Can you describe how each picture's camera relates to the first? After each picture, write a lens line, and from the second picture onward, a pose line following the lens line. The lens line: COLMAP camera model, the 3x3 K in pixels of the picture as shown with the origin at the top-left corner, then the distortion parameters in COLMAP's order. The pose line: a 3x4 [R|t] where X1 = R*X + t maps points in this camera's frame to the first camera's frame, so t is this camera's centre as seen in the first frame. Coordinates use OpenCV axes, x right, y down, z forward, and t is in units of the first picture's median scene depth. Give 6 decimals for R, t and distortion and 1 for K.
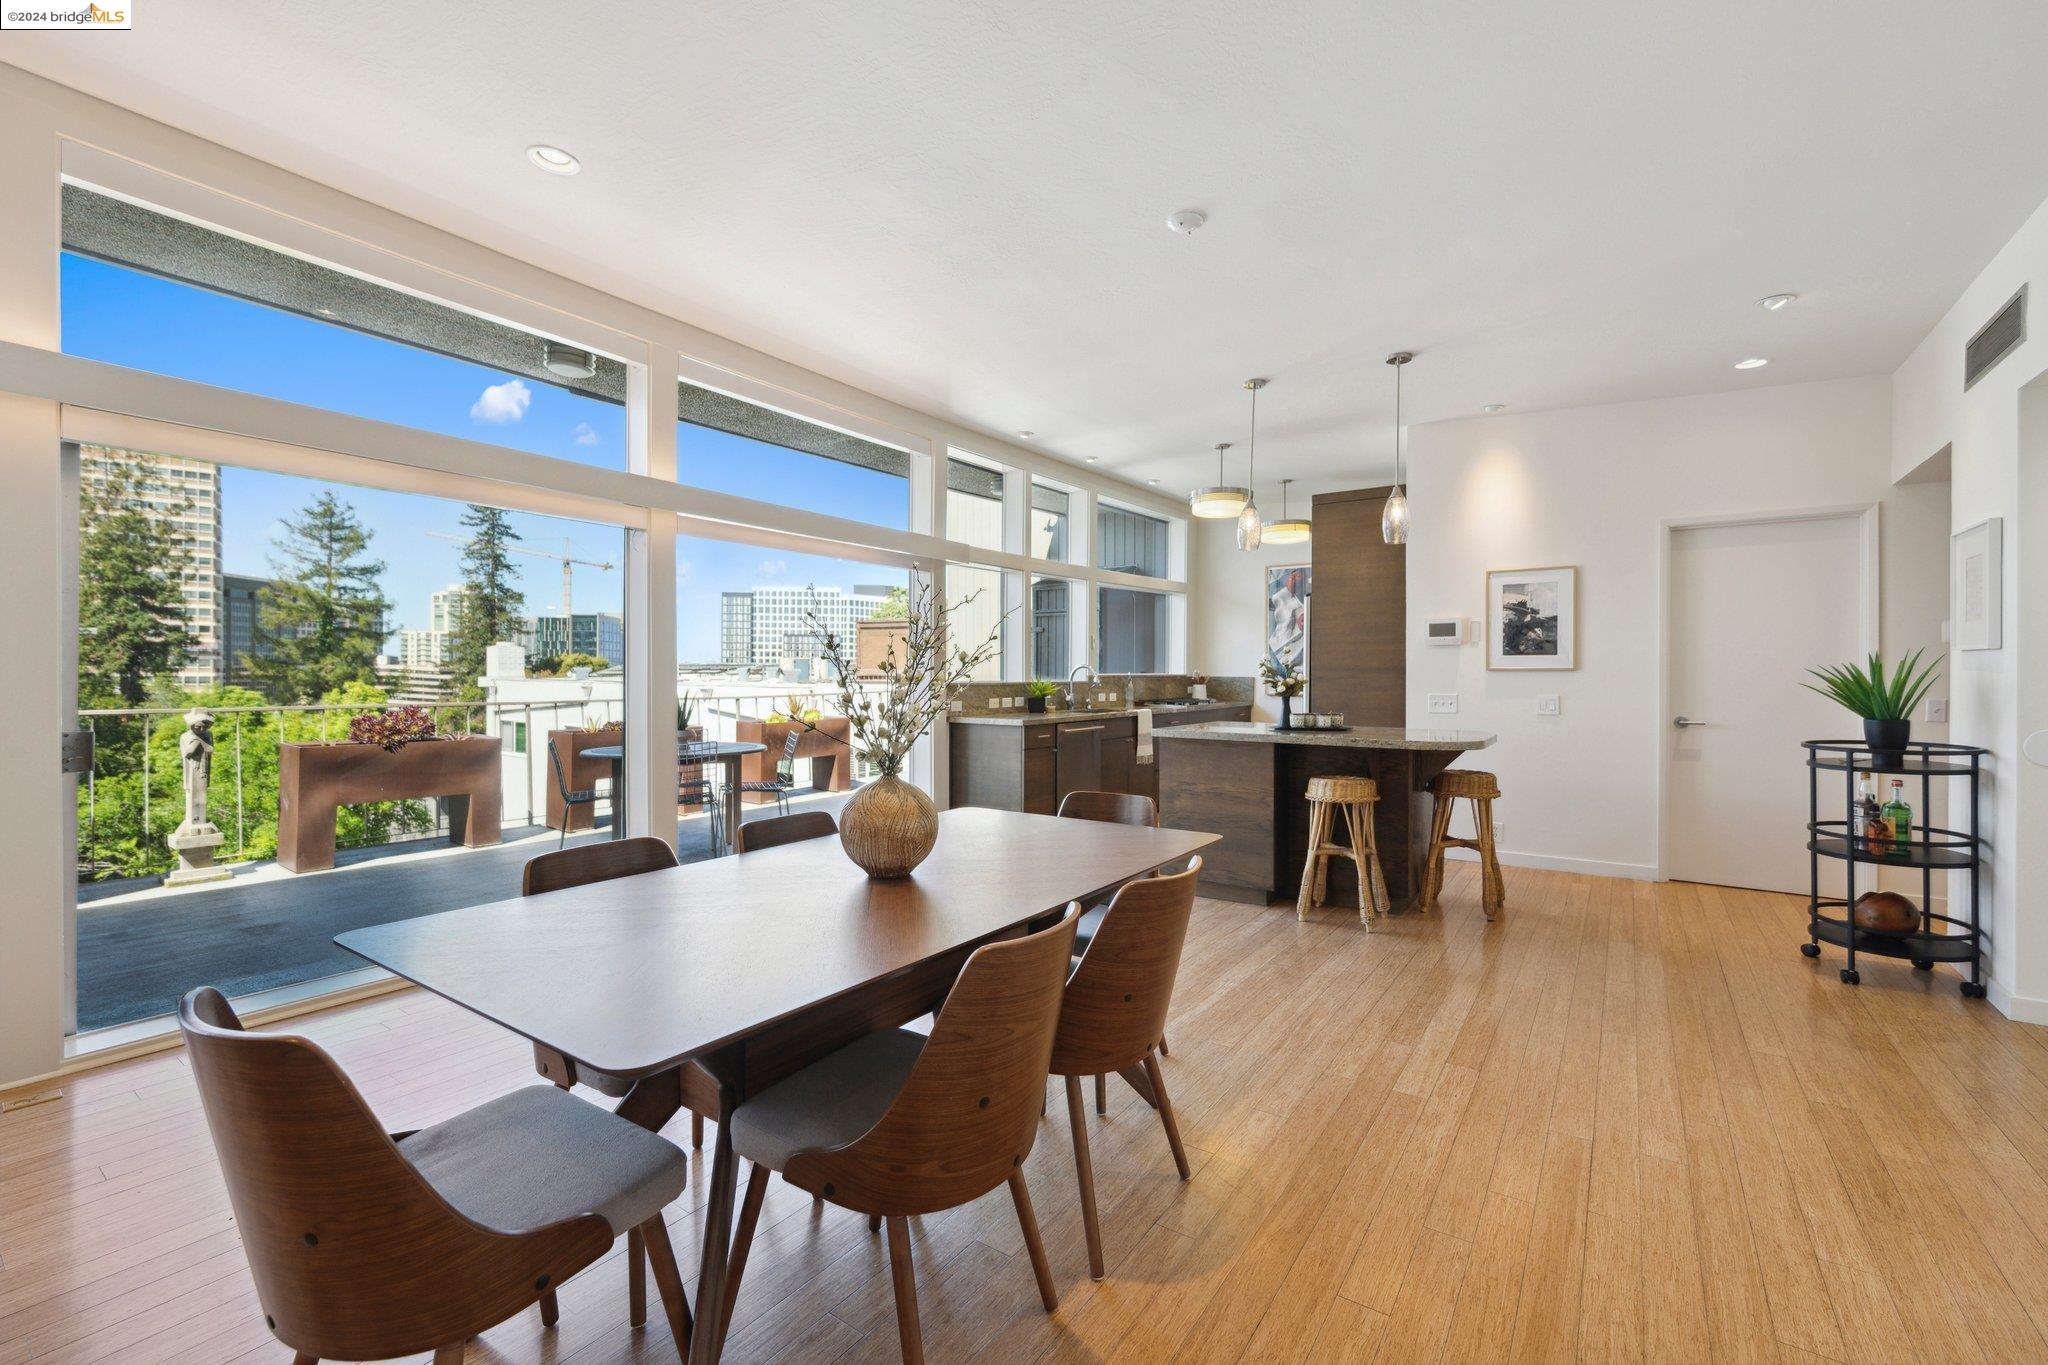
lens RADIAL K [[856.5, 0, 1022.4], [0, 856.5, 673.1], [0, 0, 1]] dist [-0.001104, -0.000846]
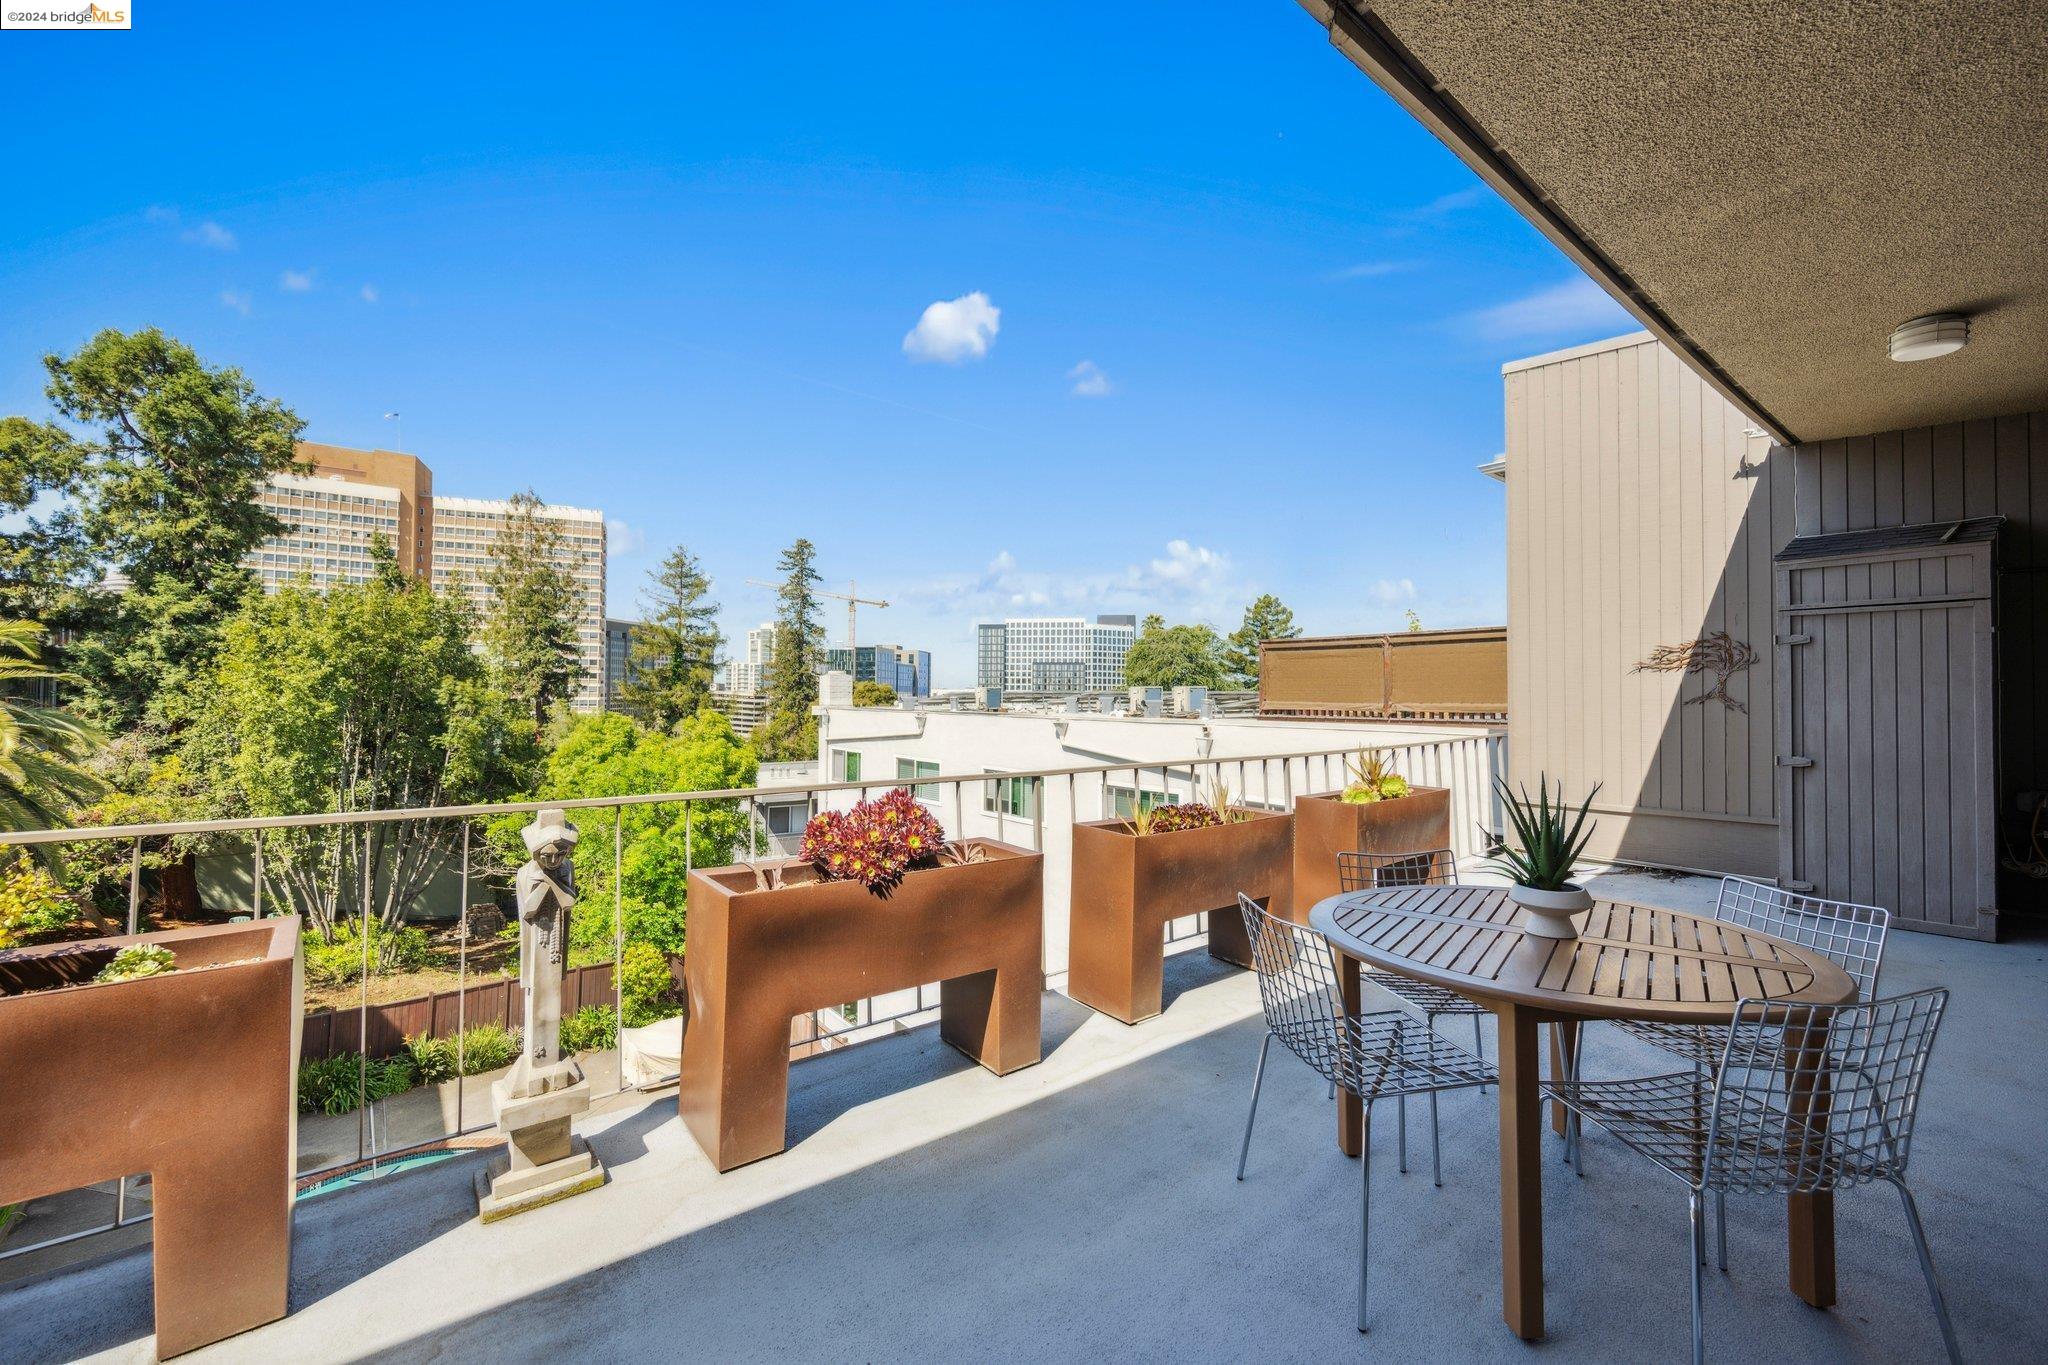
lens RADIAL K [[814.6, 0, 1023.7], [0, 814.6, 676.1], [0, 0, 1]] dist [0.000177, 0.000014]
pose [[0.961832, -0.004822, -0.273598, -0.353196], [-0.002727, 0.999626, -0.027204, -0.012423], [0.273627, 0.026912, 0.961459, 0.381651]]
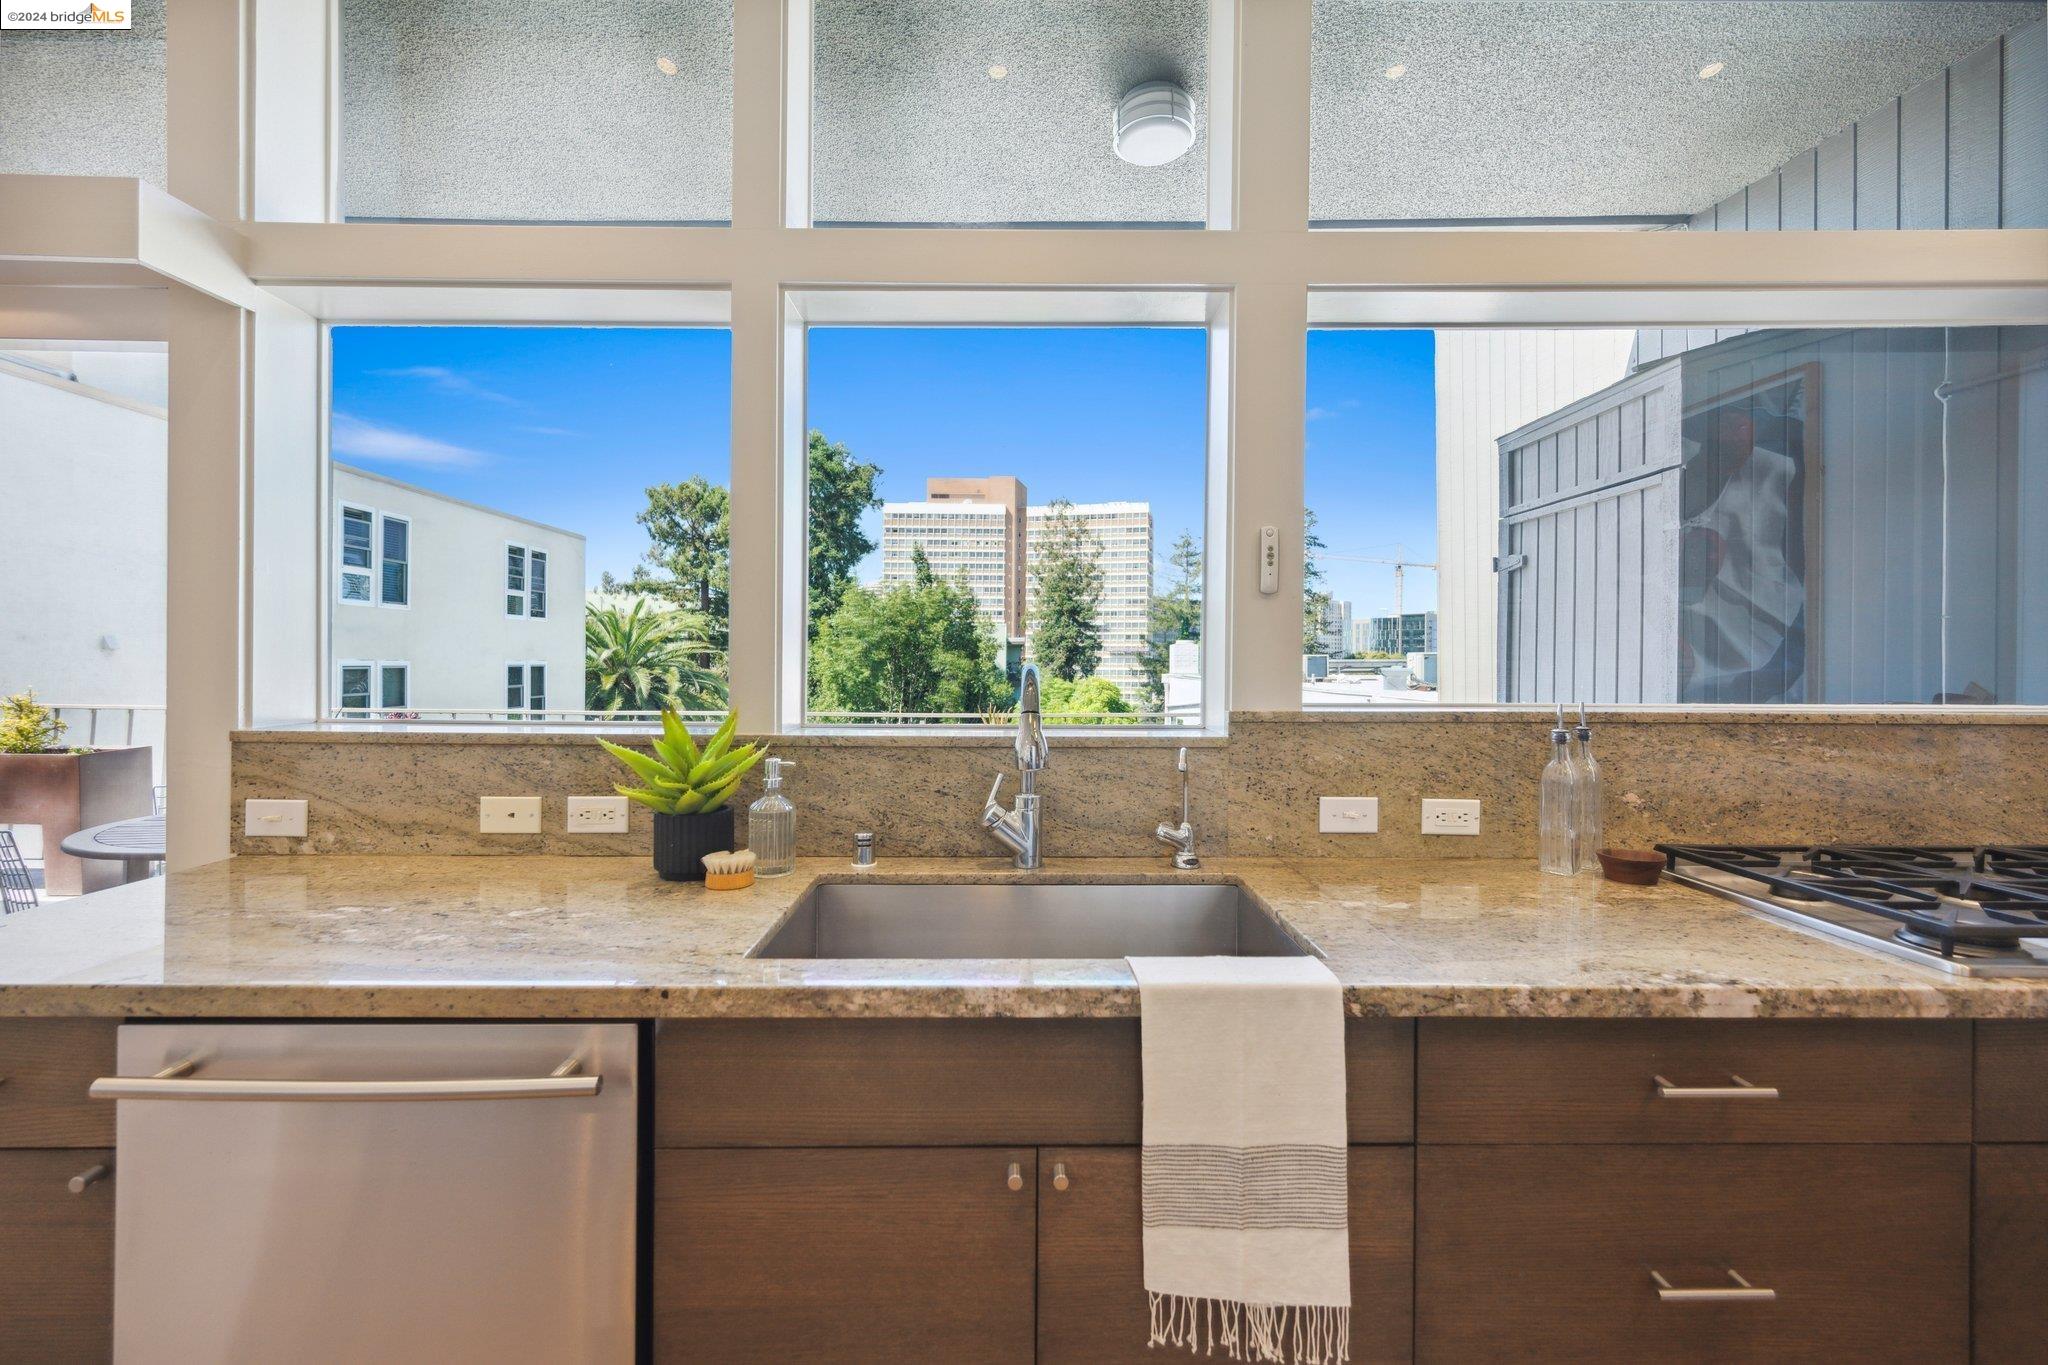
lens RADIAL K [[809.9, 0, 1019.7], [0, 809.9, 664.1], [0, 0, 1]] dist [-0.001043, -0.000144]
pose [[0.590799, 0.000972, -0.806818, 0.182340], [-0.006501, 0.999973, -0.003556, -0.007257], [0.806793, 0.007346, 0.590789, 0.705357]]
